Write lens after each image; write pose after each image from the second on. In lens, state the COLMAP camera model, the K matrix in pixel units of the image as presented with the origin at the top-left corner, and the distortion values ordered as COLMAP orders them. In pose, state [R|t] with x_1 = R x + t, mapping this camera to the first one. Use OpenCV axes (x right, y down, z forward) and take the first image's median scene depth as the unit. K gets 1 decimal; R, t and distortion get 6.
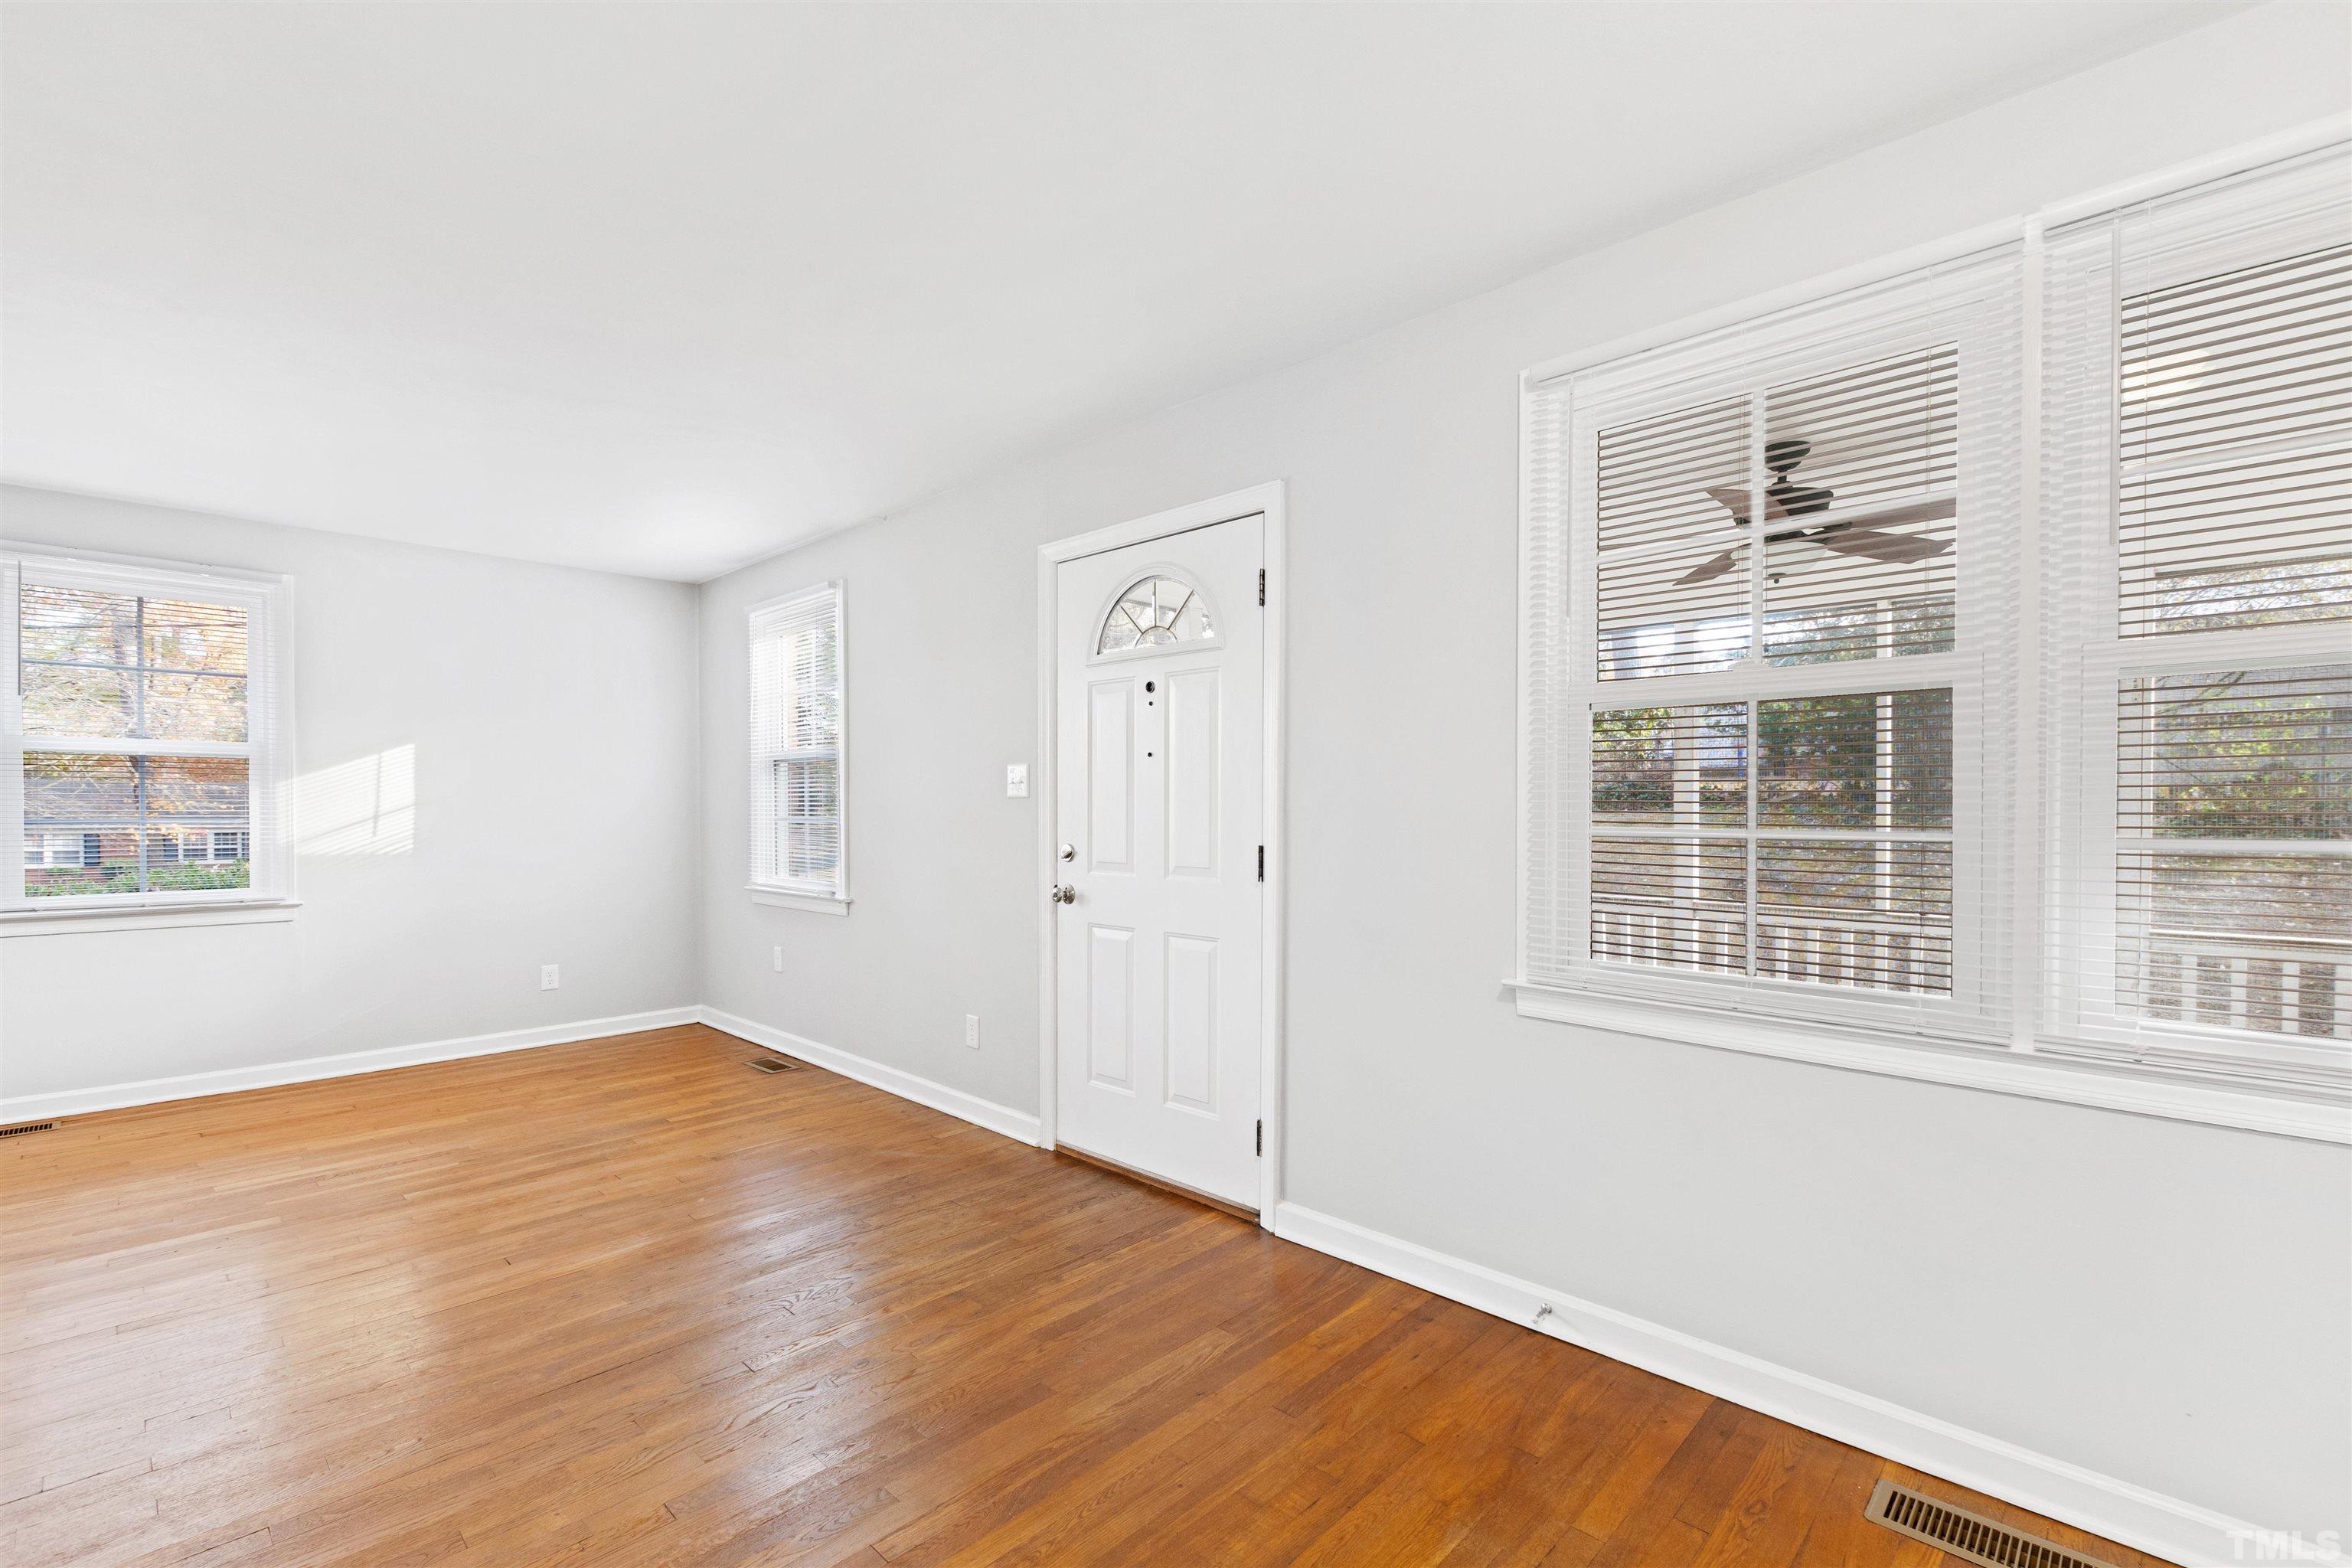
lens RADIAL K [[1018.7, 0, 1164.9], [0, 1018.7, 796.8], [0, 0, 1]] dist [0.004061, -0.001970]
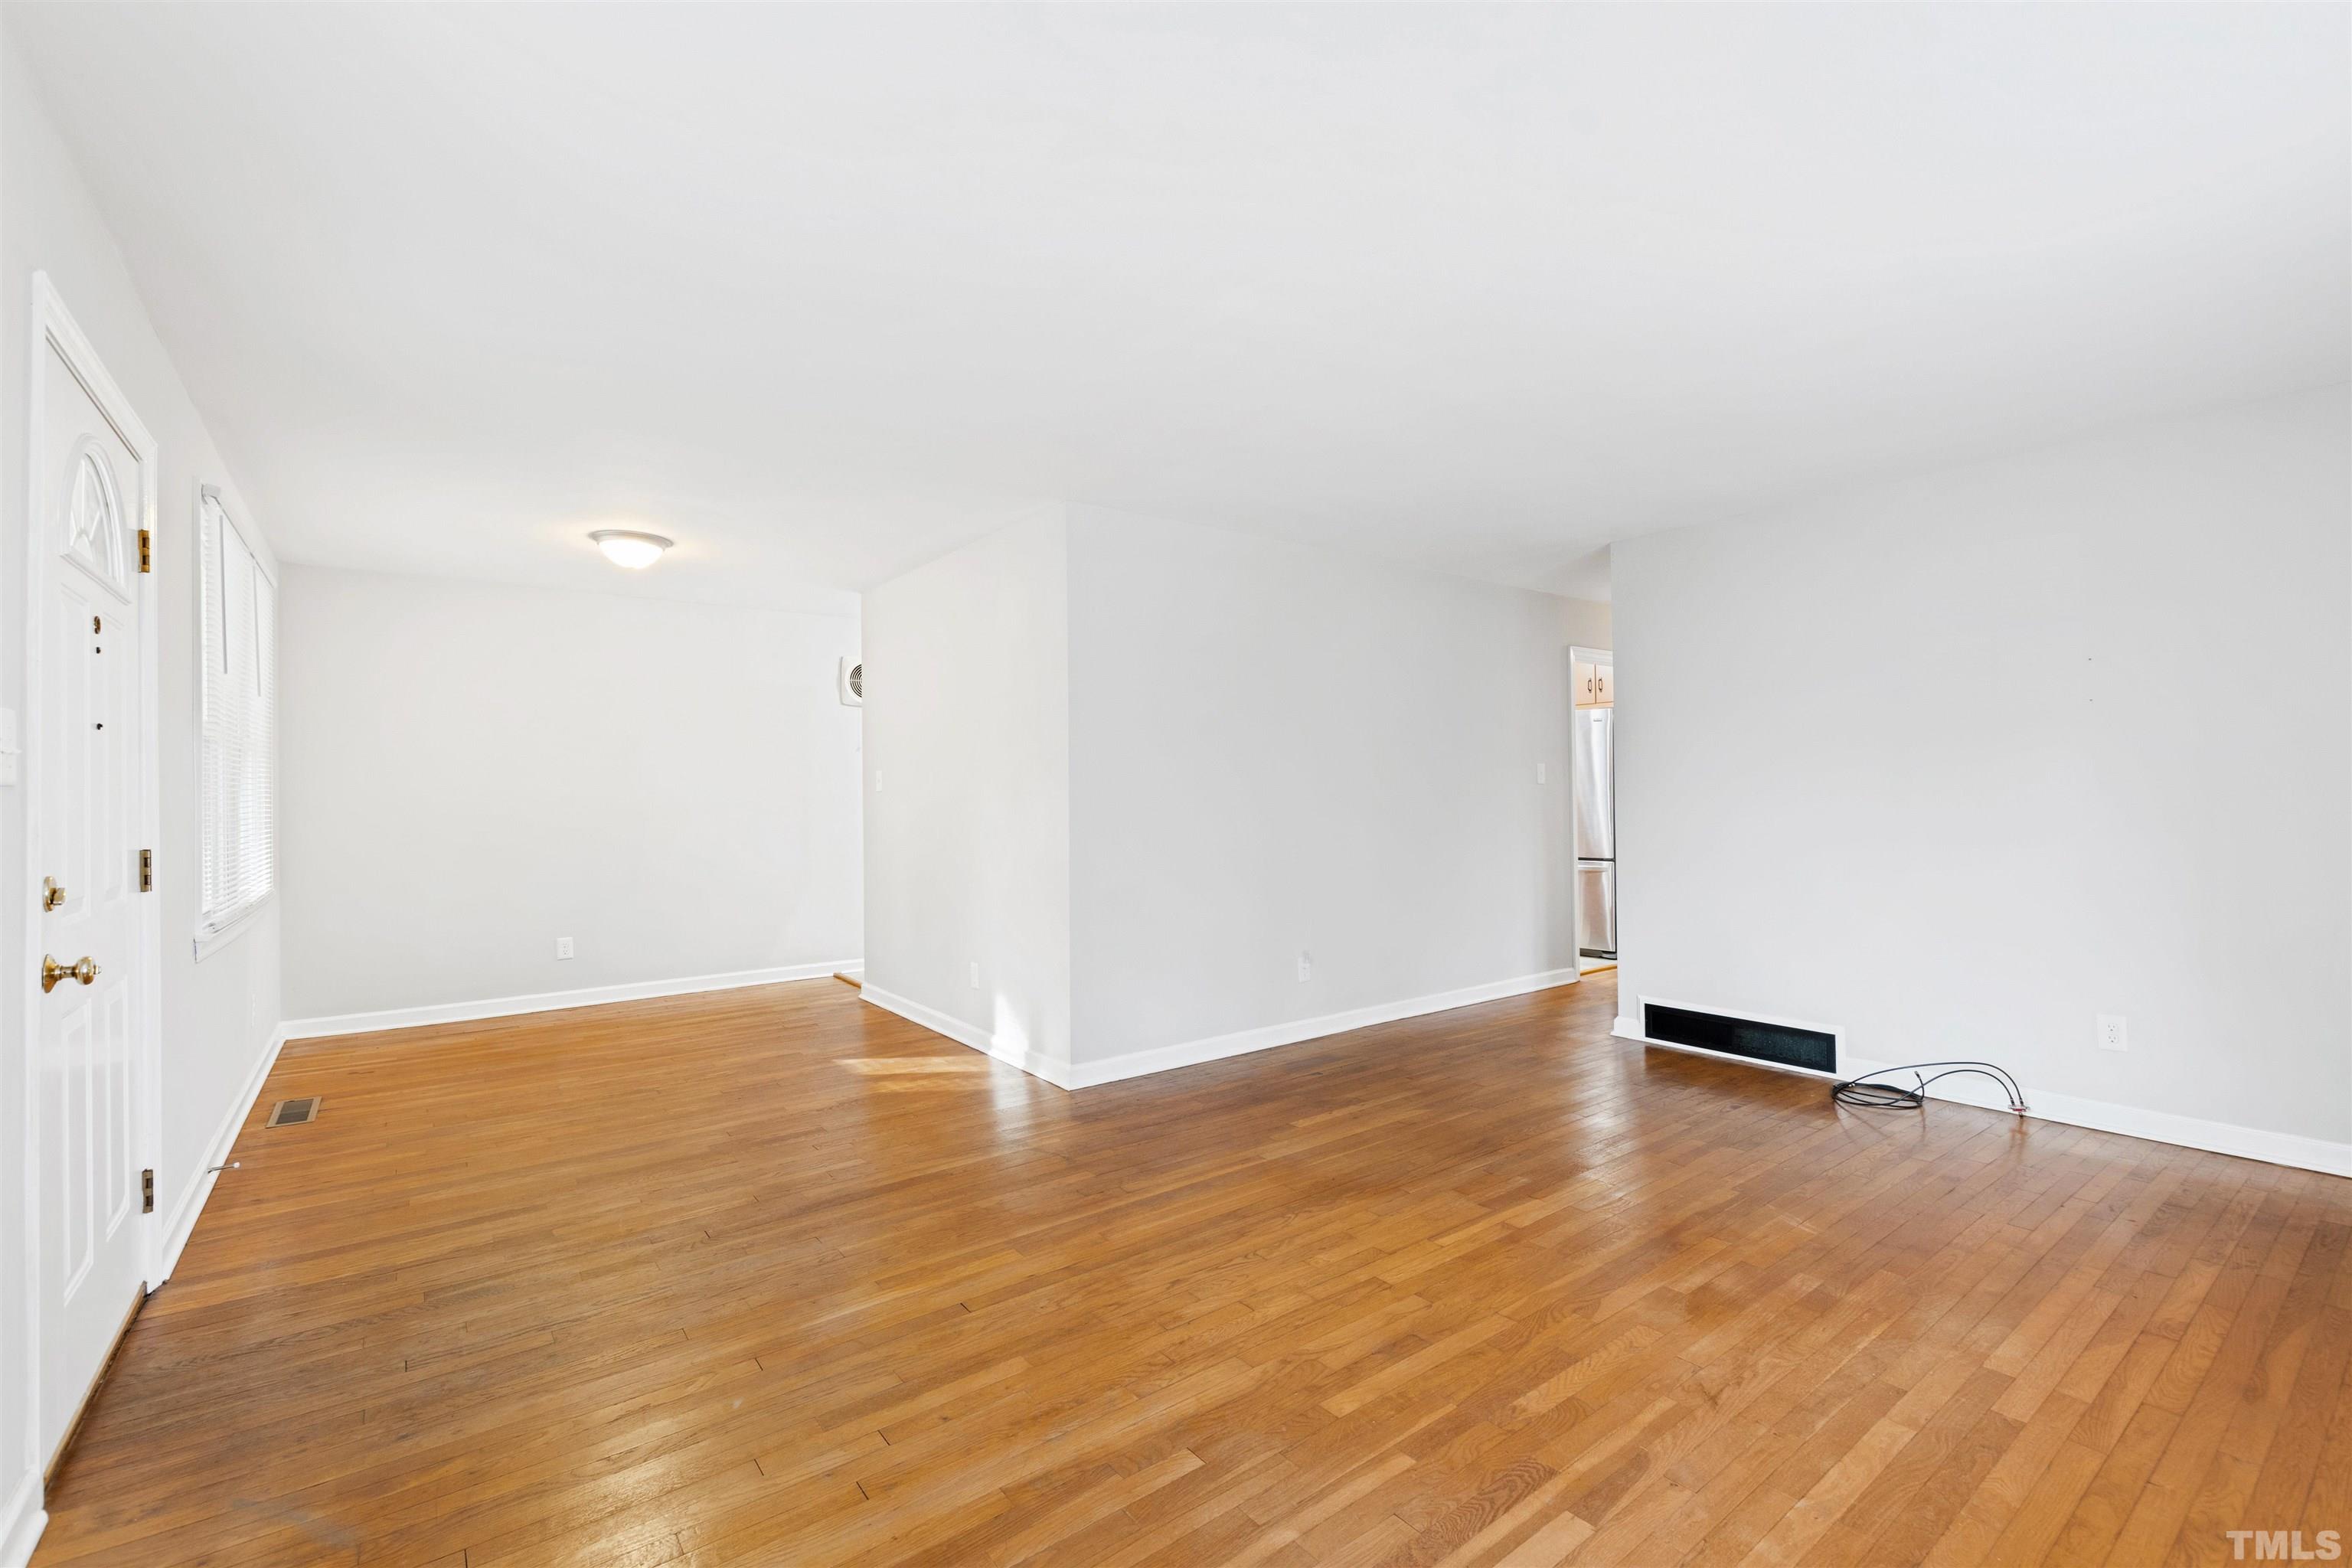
lens RADIAL K [[1018.7, 0, 1158.0], [0, 1018.7, 788.8], [0, 0, 1]] dist [0.004061, -0.001970]
pose [[-0.986222, 0.009966, 0.165125, -0.631629], [0.008196, 0.999901, -0.011397, 0.010129], [-0.165223, -0.009887, -0.986207, 1.217546]]
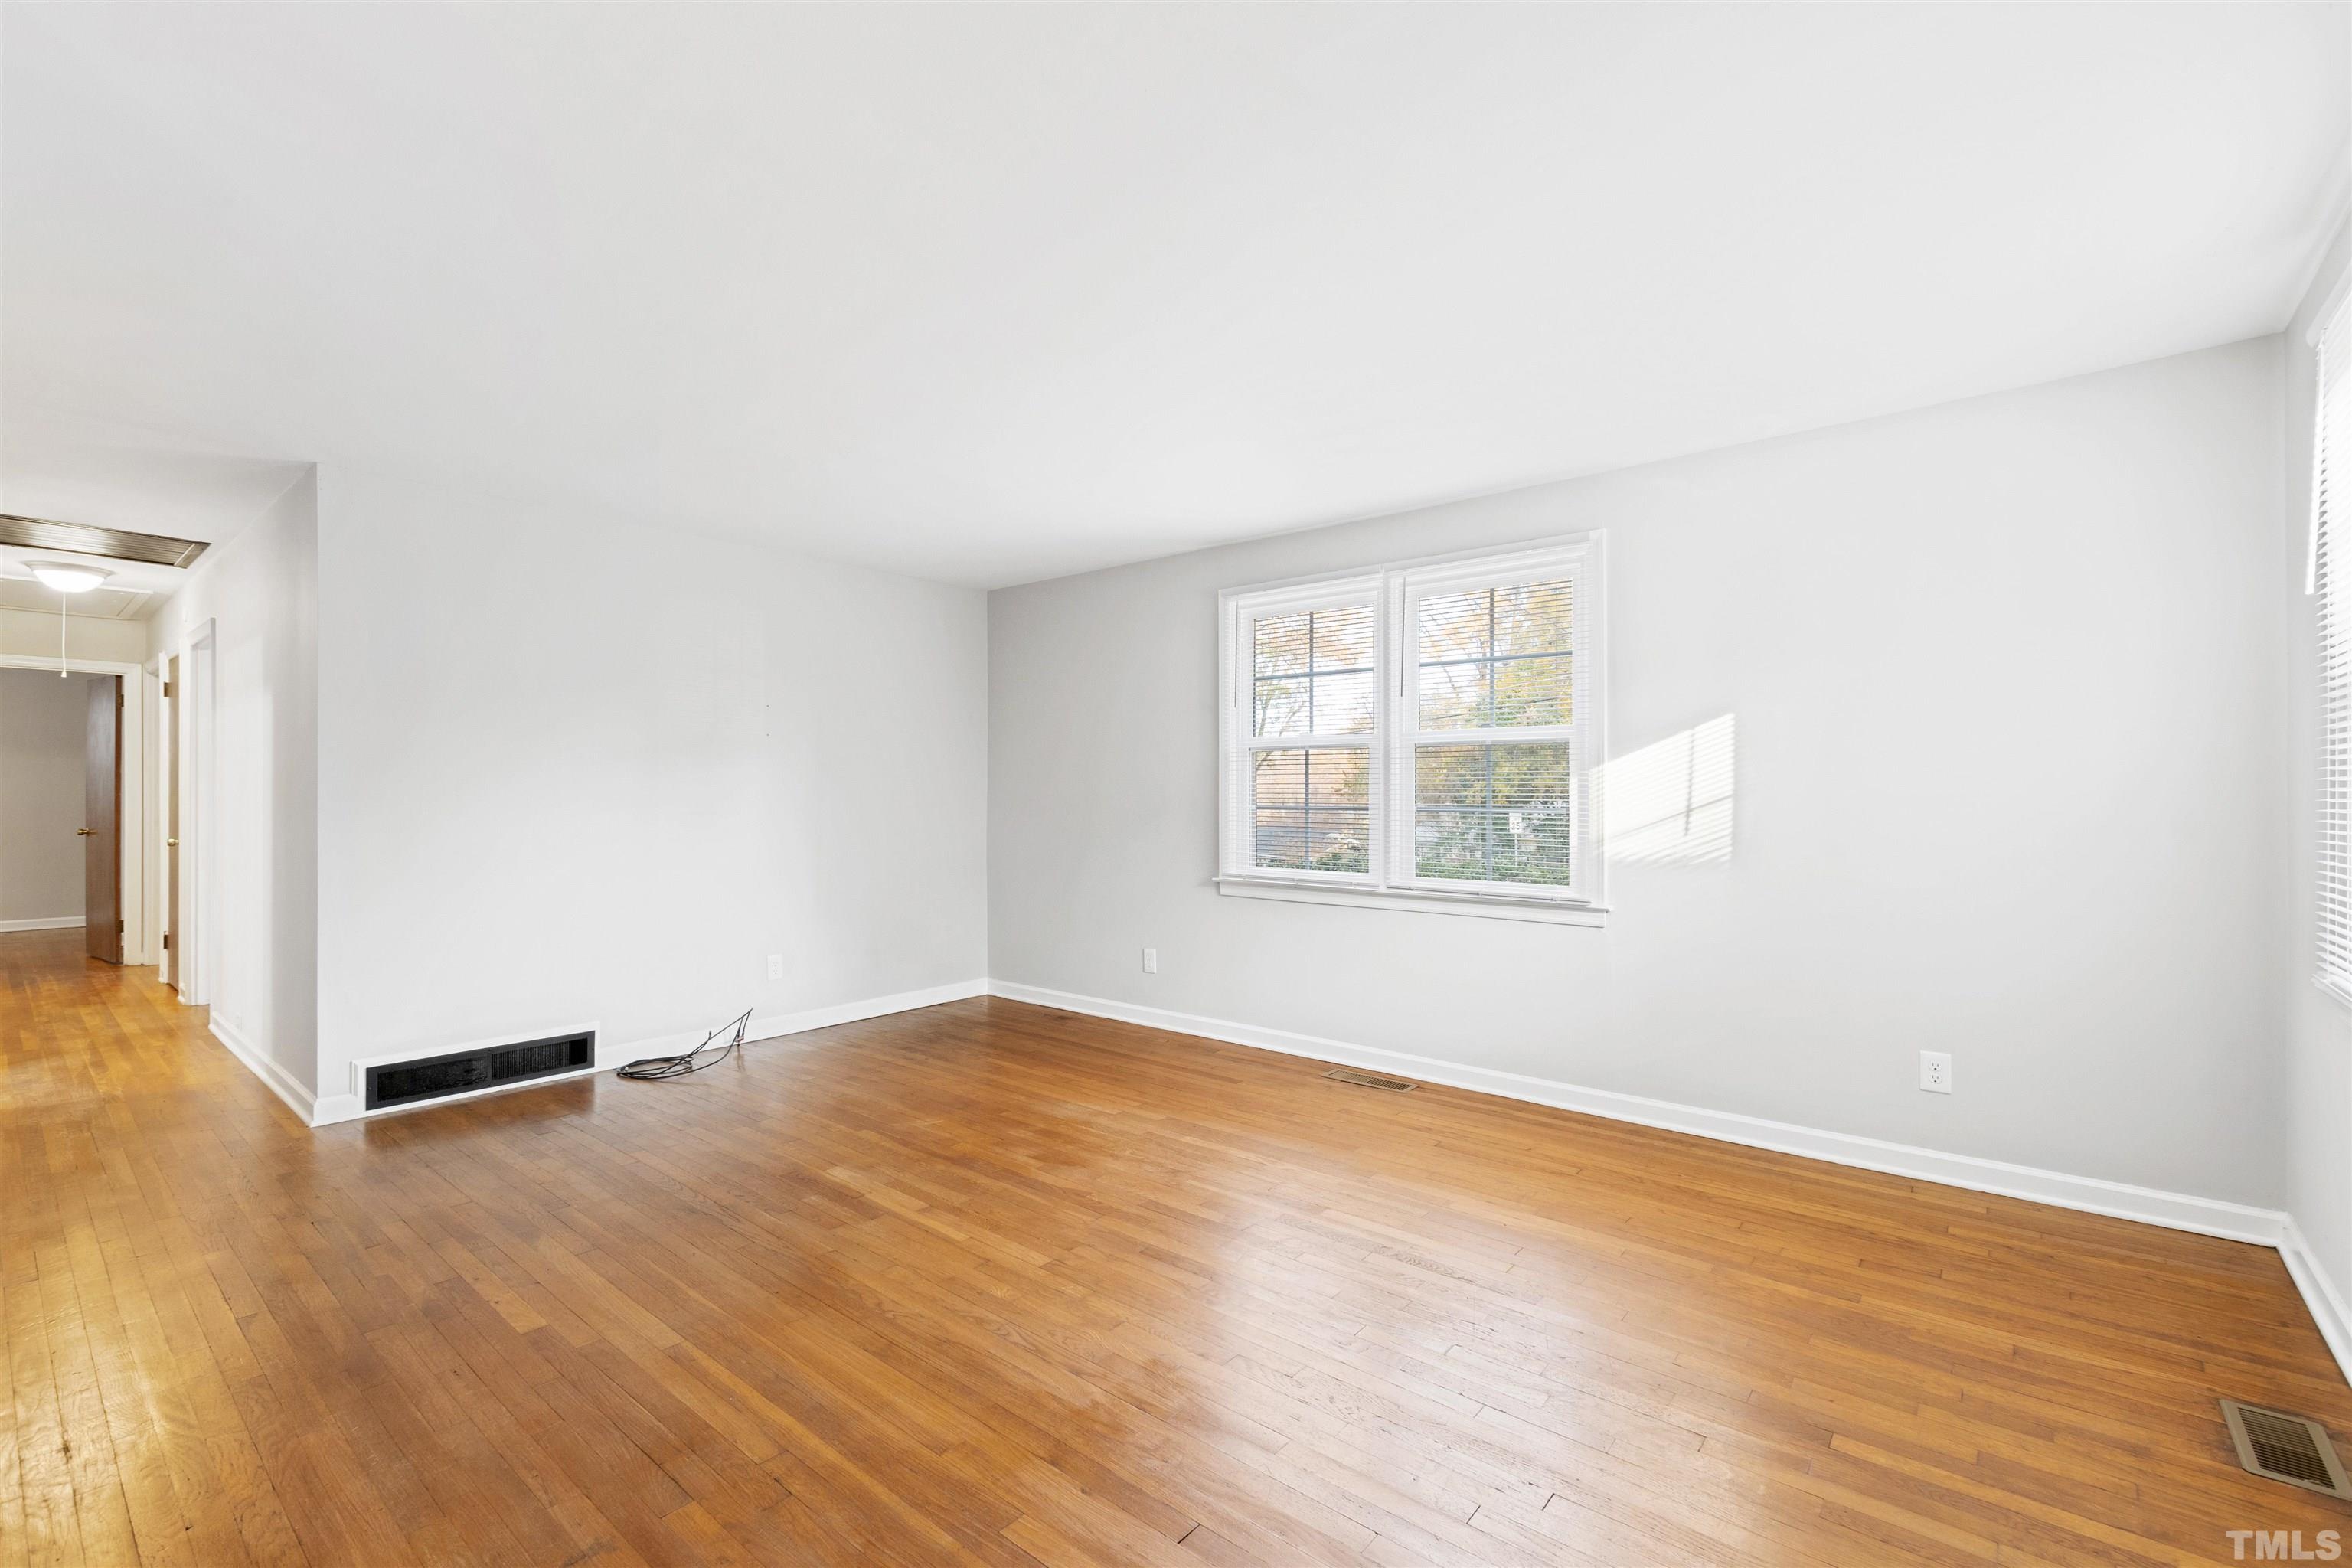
lens RADIAL K [[1018.7, 0, 1158.9], [0, 1018.7, 795.7], [0, 0, 1]] dist [0.004061, -0.001970]
pose [[0.067370, 0.001124, -0.997727, -0.020780], [0.006655, 0.999977, 0.001575, 0.005876], [0.997706, -0.006746, 0.067361, 0.619293]]
